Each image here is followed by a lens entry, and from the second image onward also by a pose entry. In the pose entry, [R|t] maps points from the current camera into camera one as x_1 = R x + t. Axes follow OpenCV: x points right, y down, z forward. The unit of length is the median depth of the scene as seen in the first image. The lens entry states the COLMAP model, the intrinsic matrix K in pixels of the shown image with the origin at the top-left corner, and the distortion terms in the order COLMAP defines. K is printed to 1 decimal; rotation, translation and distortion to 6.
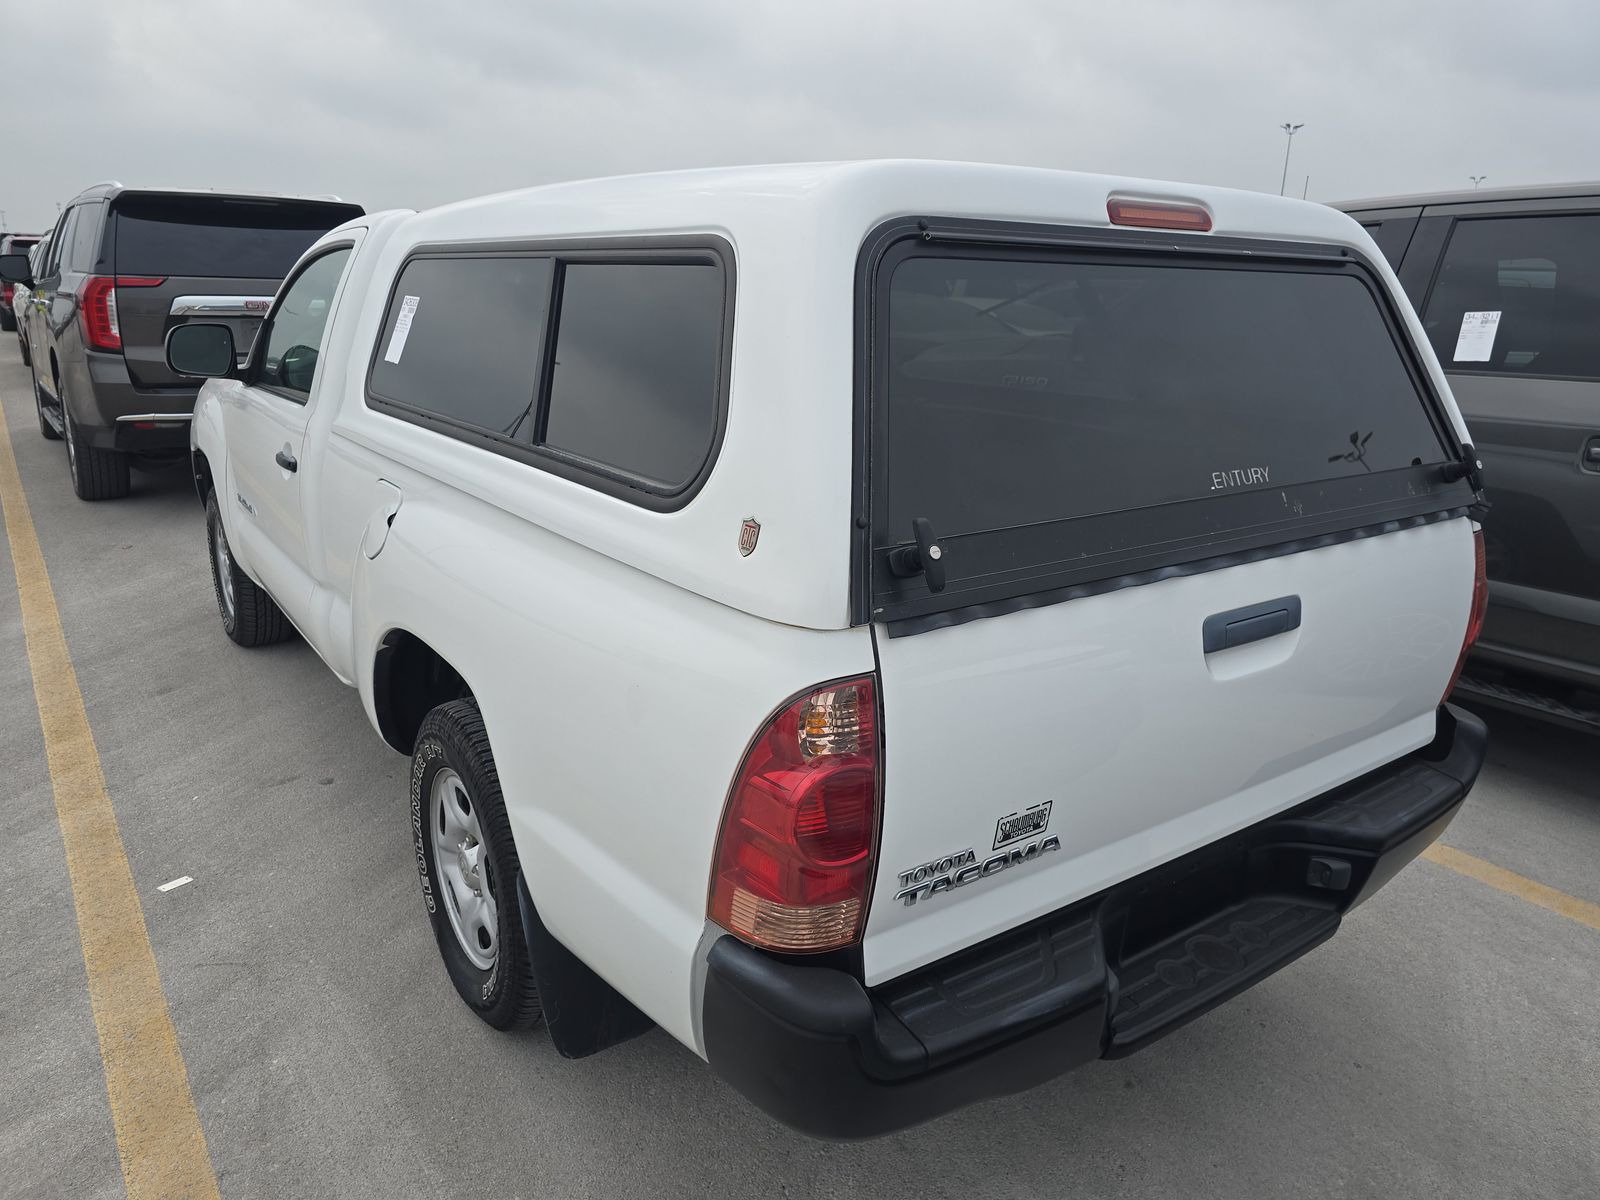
lens RADIAL K [[1068.9, 0, 800.0], [0, 1068.9, 600.0], [0, 0, 1]] dist [0.057720, -0.057520]
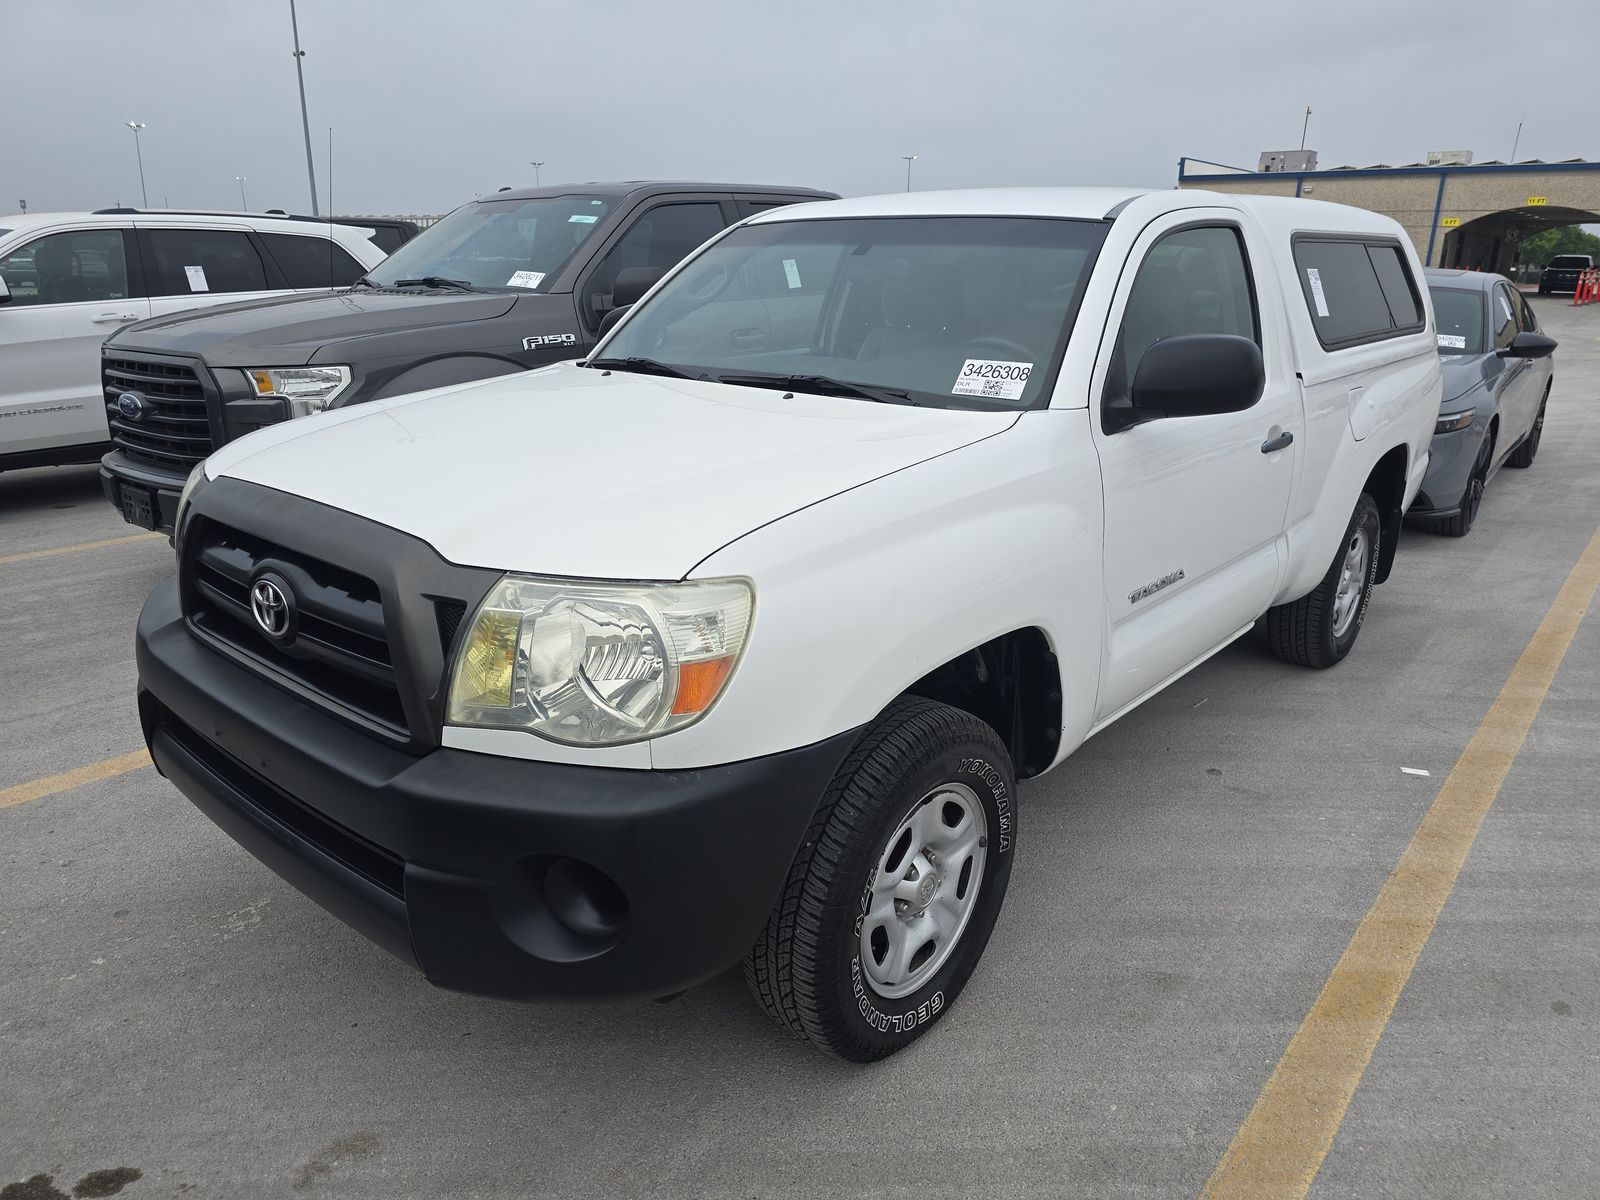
lens RADIAL K [[1068.9, 0, 800.0], [0, 1068.9, 600.0], [0, 0, 1]] dist [0.057720, -0.057520]
pose [[-0.234020, -0.321470, 0.917546, -2.314499], [0.259934, 0.888710, 0.377663, -0.852083], [-0.936840, 0.326882, -0.124415, 2.743432]]
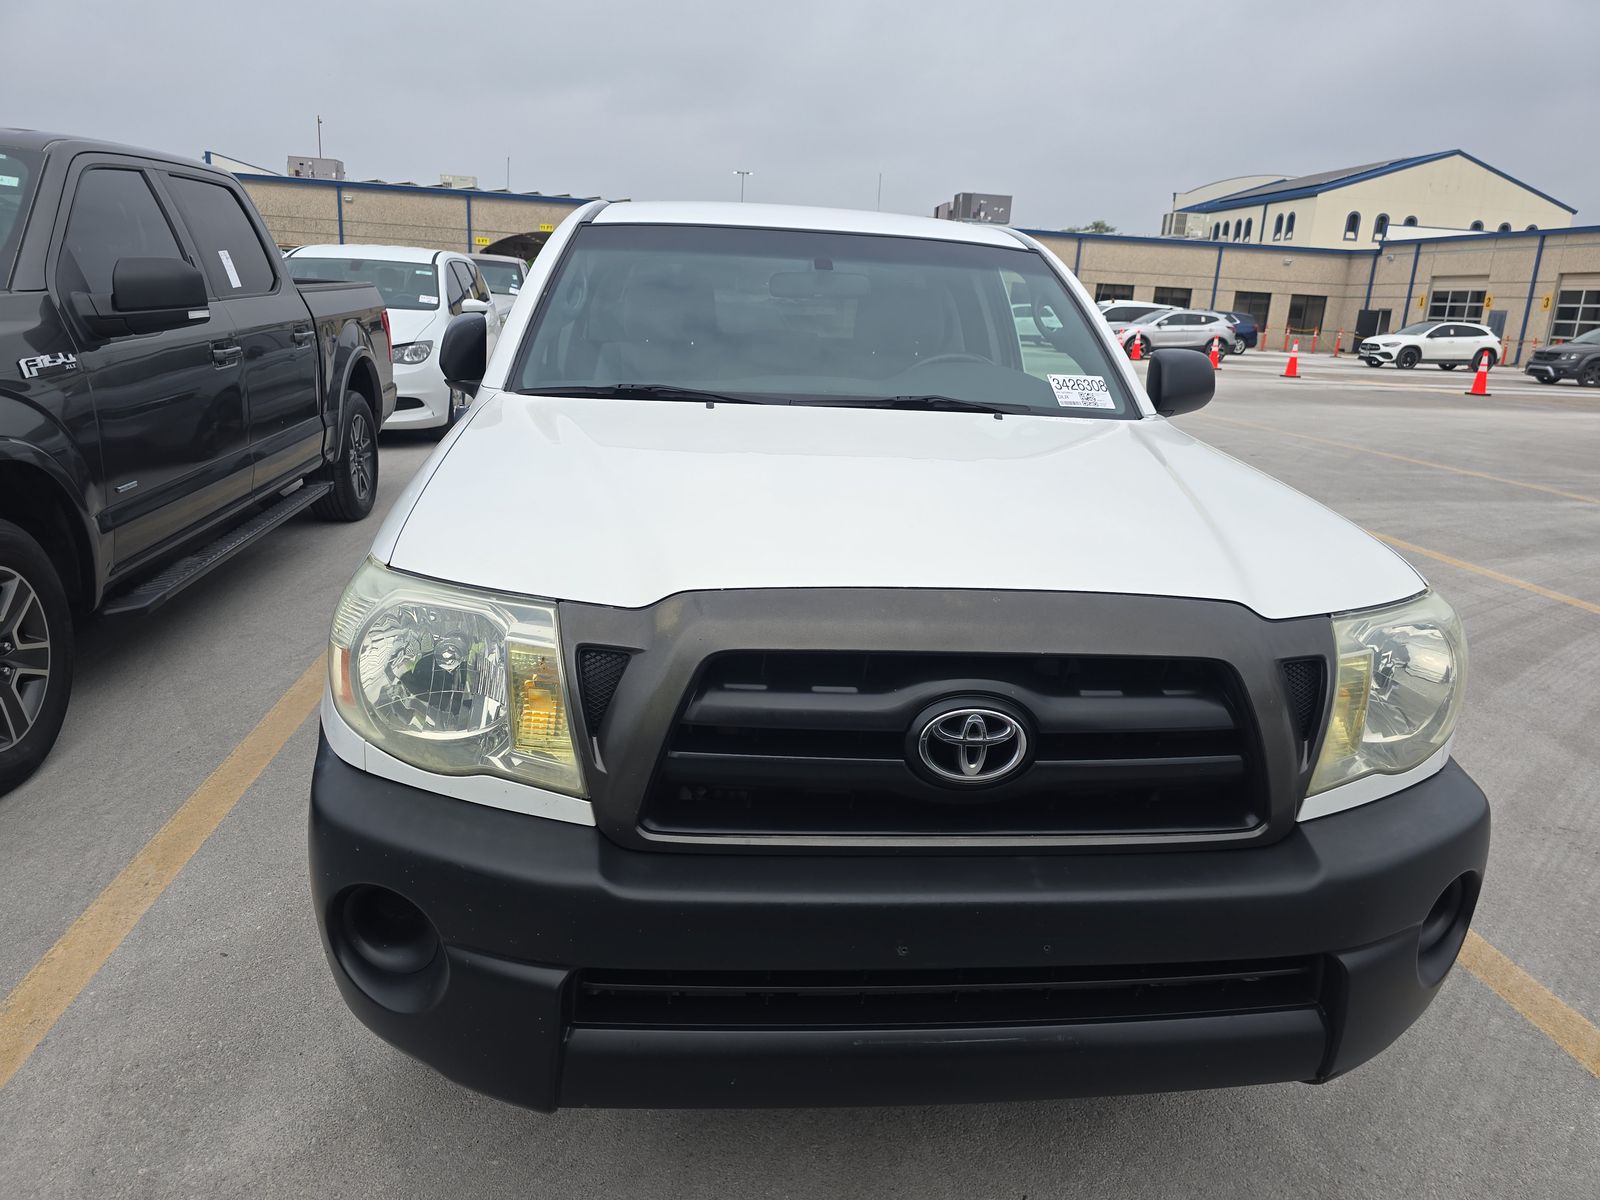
lens RADIAL K [[1068.9, 0, 800.0], [0, 1068.9, 600.0], [0, 0, 1]] dist [0.057720, -0.057520]
pose [[-0.871107, -0.198838, 0.449040, -2.241428], [0.069104, 0.855639, 0.512940, -0.870229], [-0.486207, 0.477856, -0.731612, 2.820745]]
